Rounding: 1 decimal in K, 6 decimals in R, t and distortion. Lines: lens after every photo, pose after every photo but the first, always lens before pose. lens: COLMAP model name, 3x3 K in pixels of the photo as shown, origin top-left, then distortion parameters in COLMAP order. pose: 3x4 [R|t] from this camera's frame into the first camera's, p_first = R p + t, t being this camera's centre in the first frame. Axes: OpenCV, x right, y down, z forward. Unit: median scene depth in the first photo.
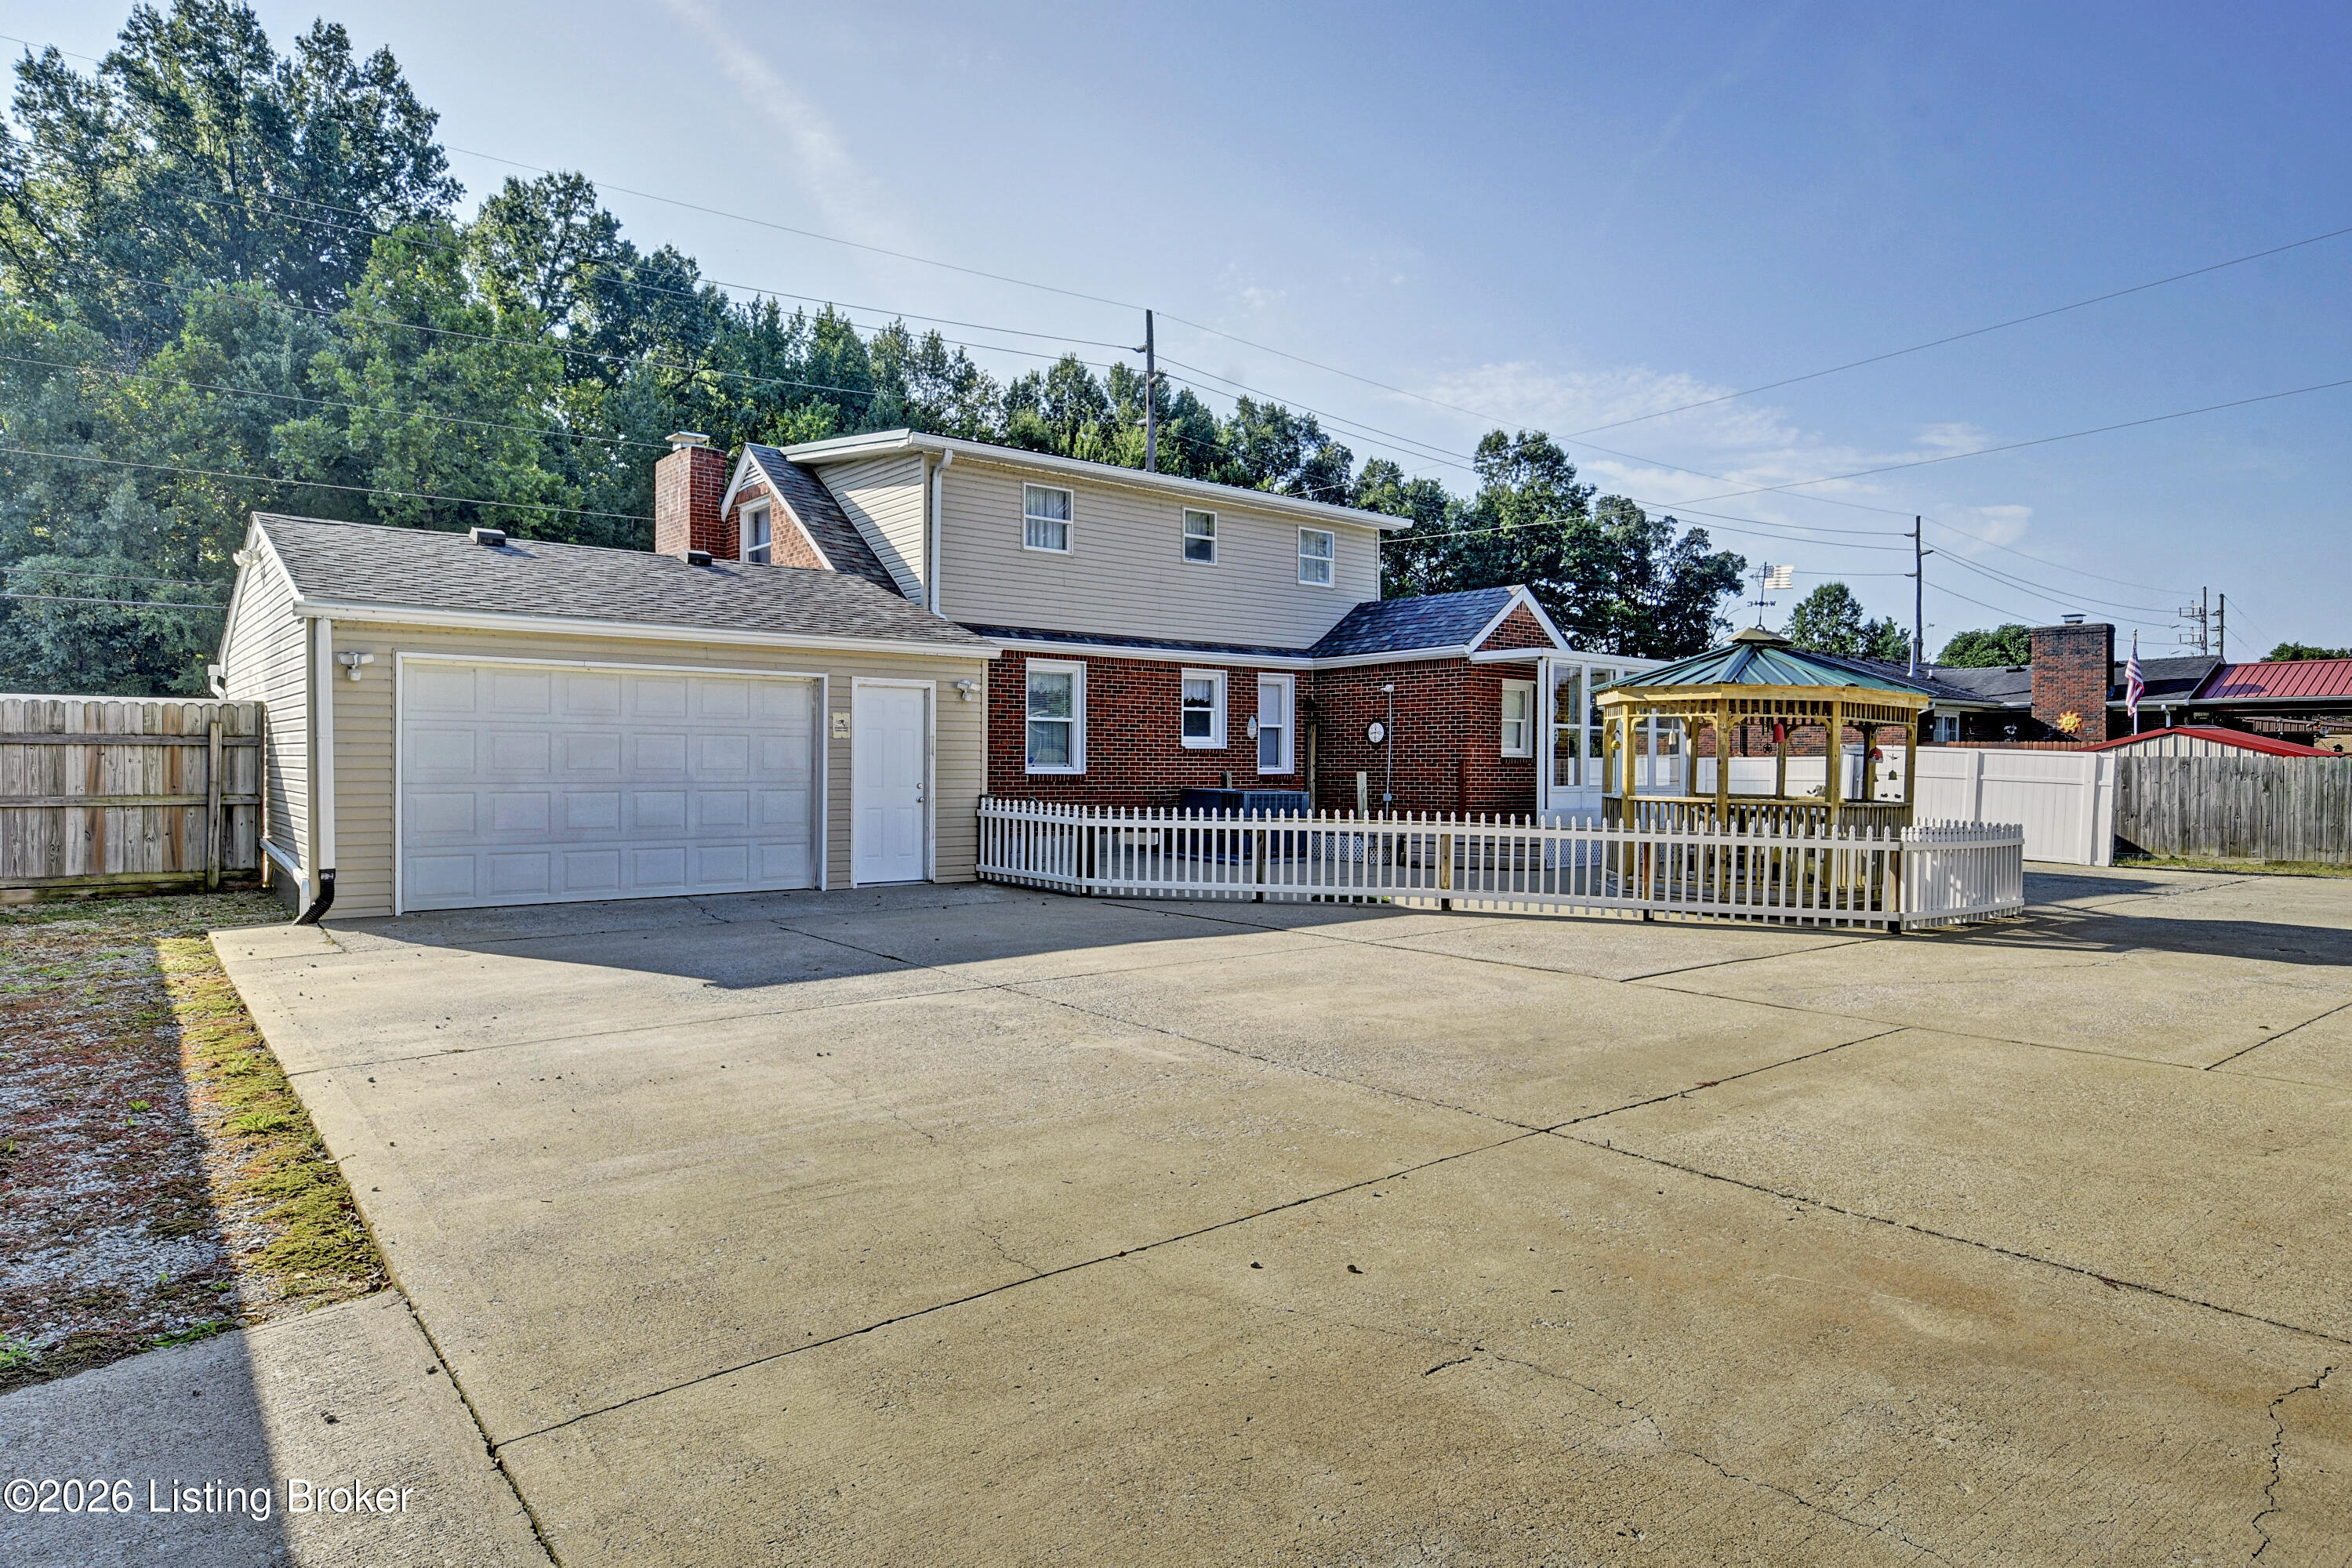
lens RADIAL K [[1342.3, 0, 1176.0], [0, 1342.3, 784.0], [0, 0, 1]] dist [-0.001563, -0.000524]
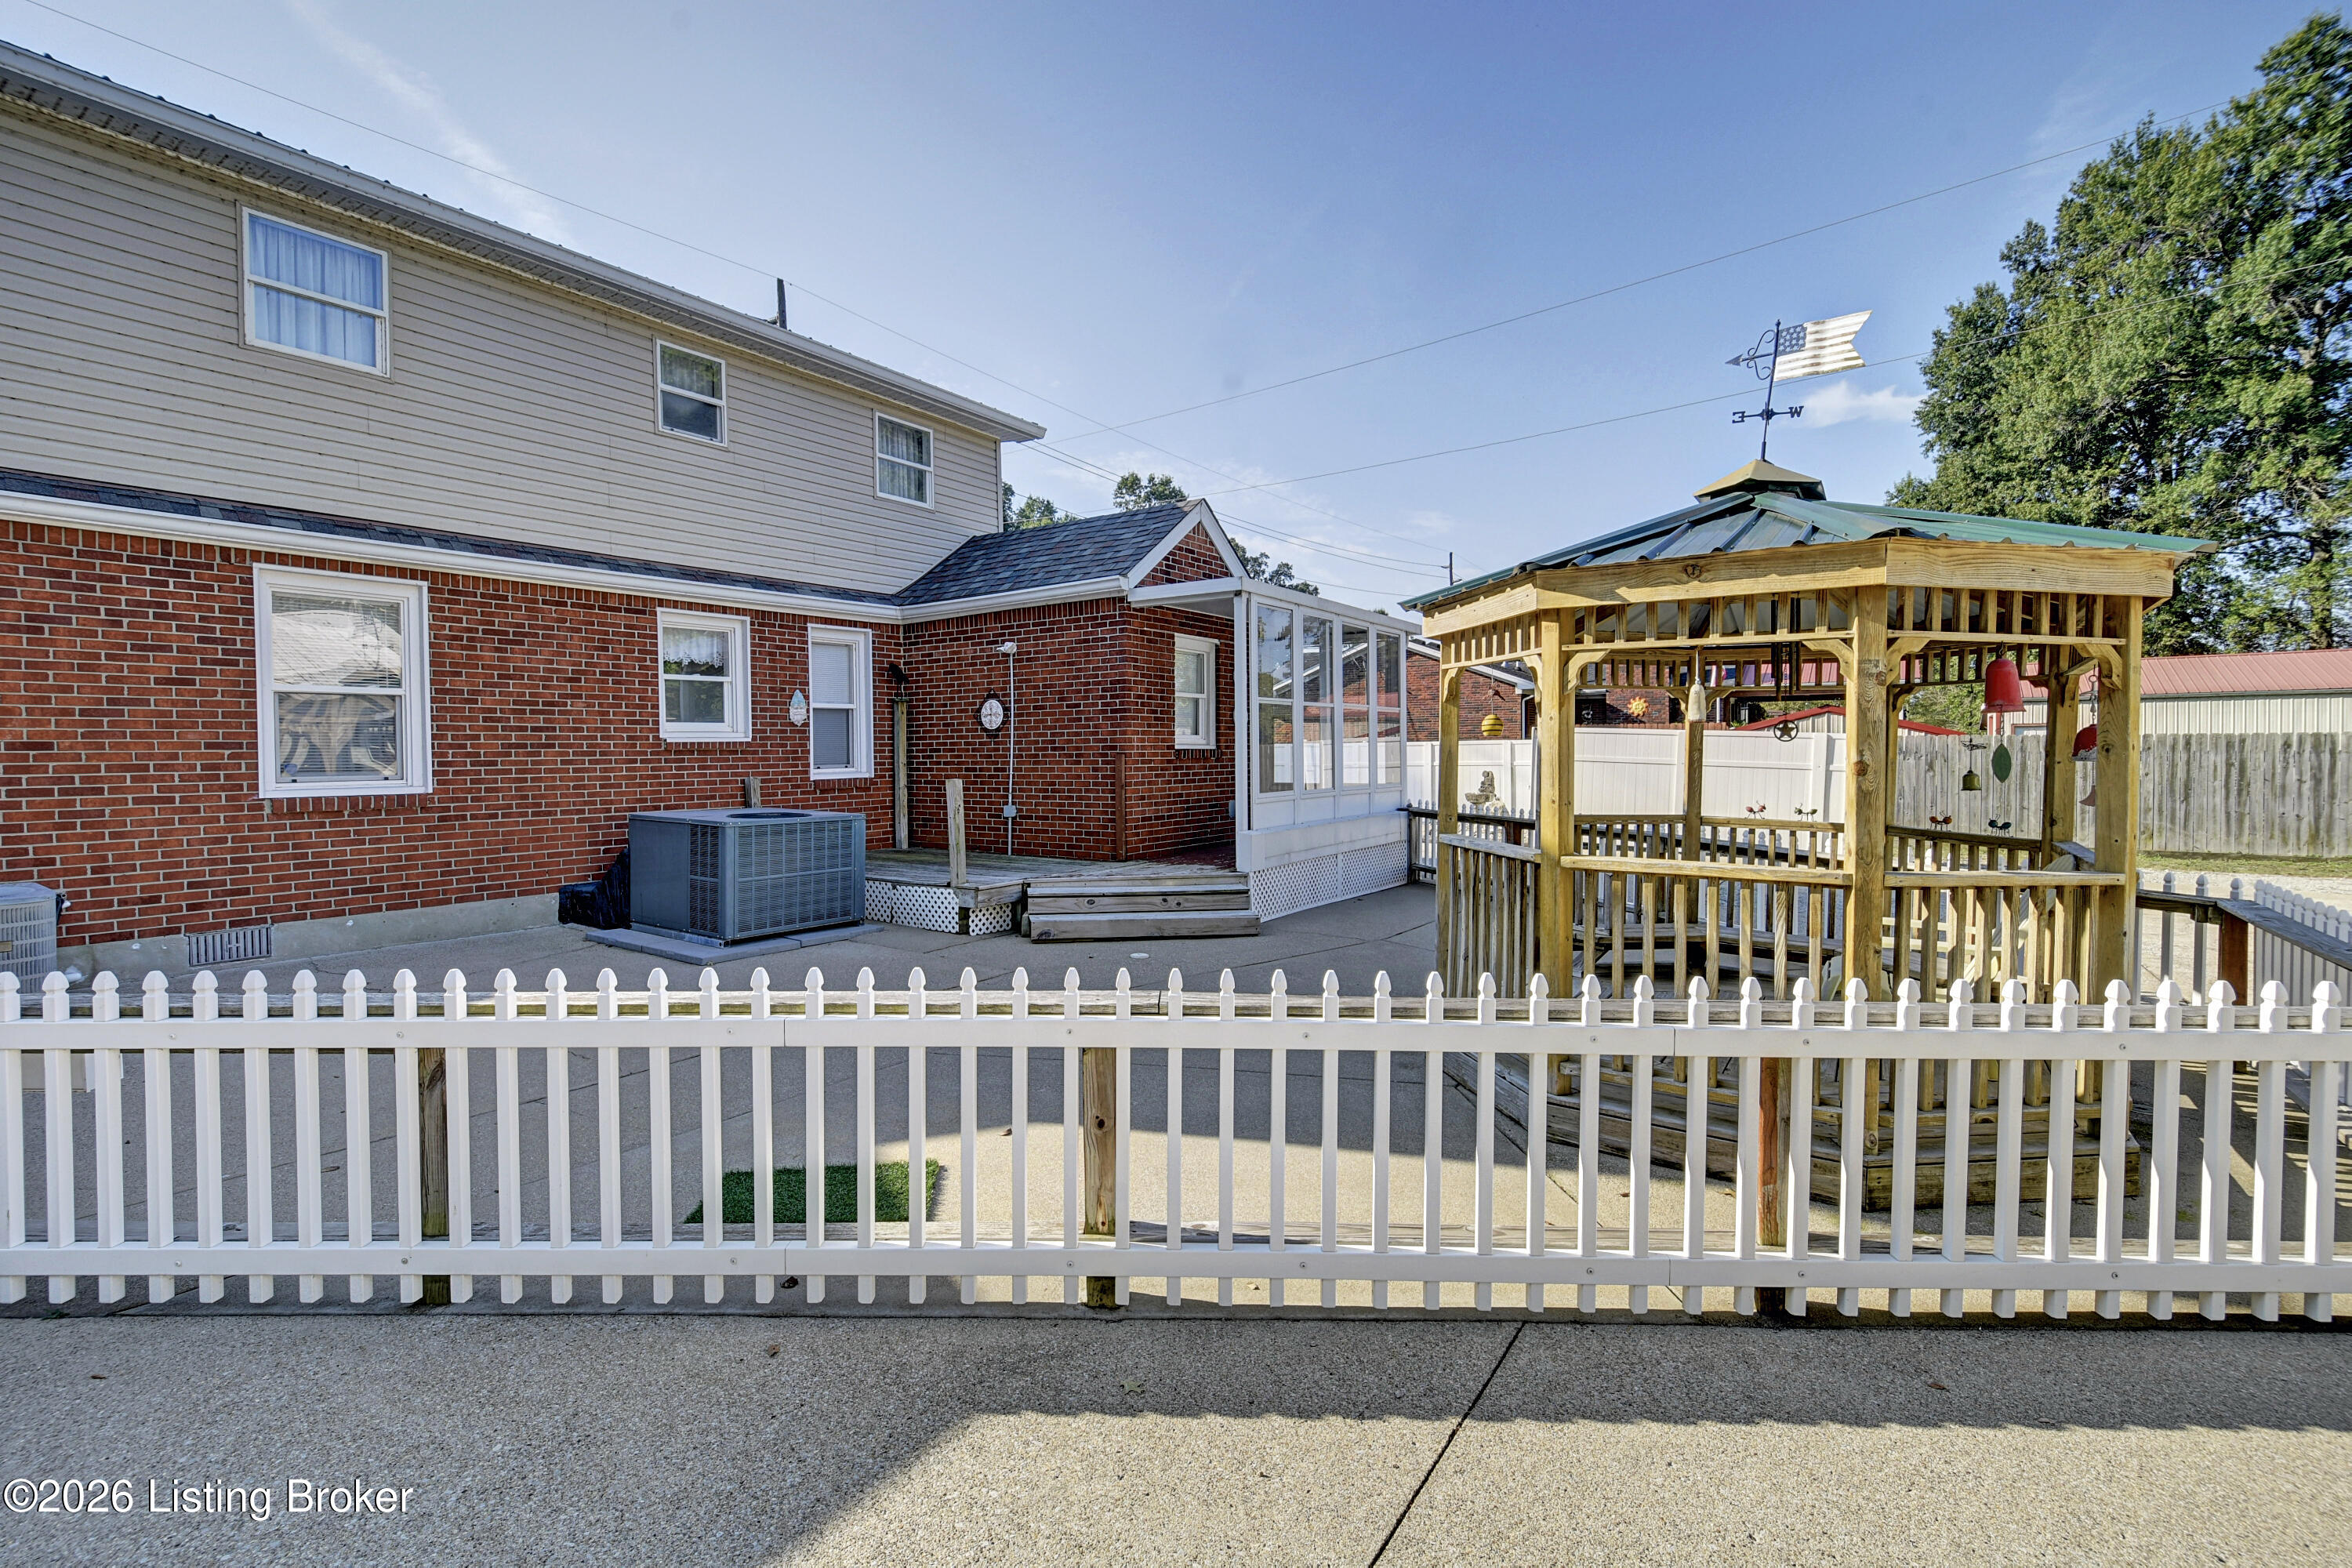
lens RADIAL K [[1039.5, 0, 1179.6], [0, 1039.5, 773.3], [0, 0, 1]] dist [-0.001732, -0.001244]
pose [[0.961330, -0.021483, 0.274560, 0.096333], [0.019055, 0.999752, 0.011510, -0.013180], [-0.274739, -0.005833, 0.961501, 0.477466]]
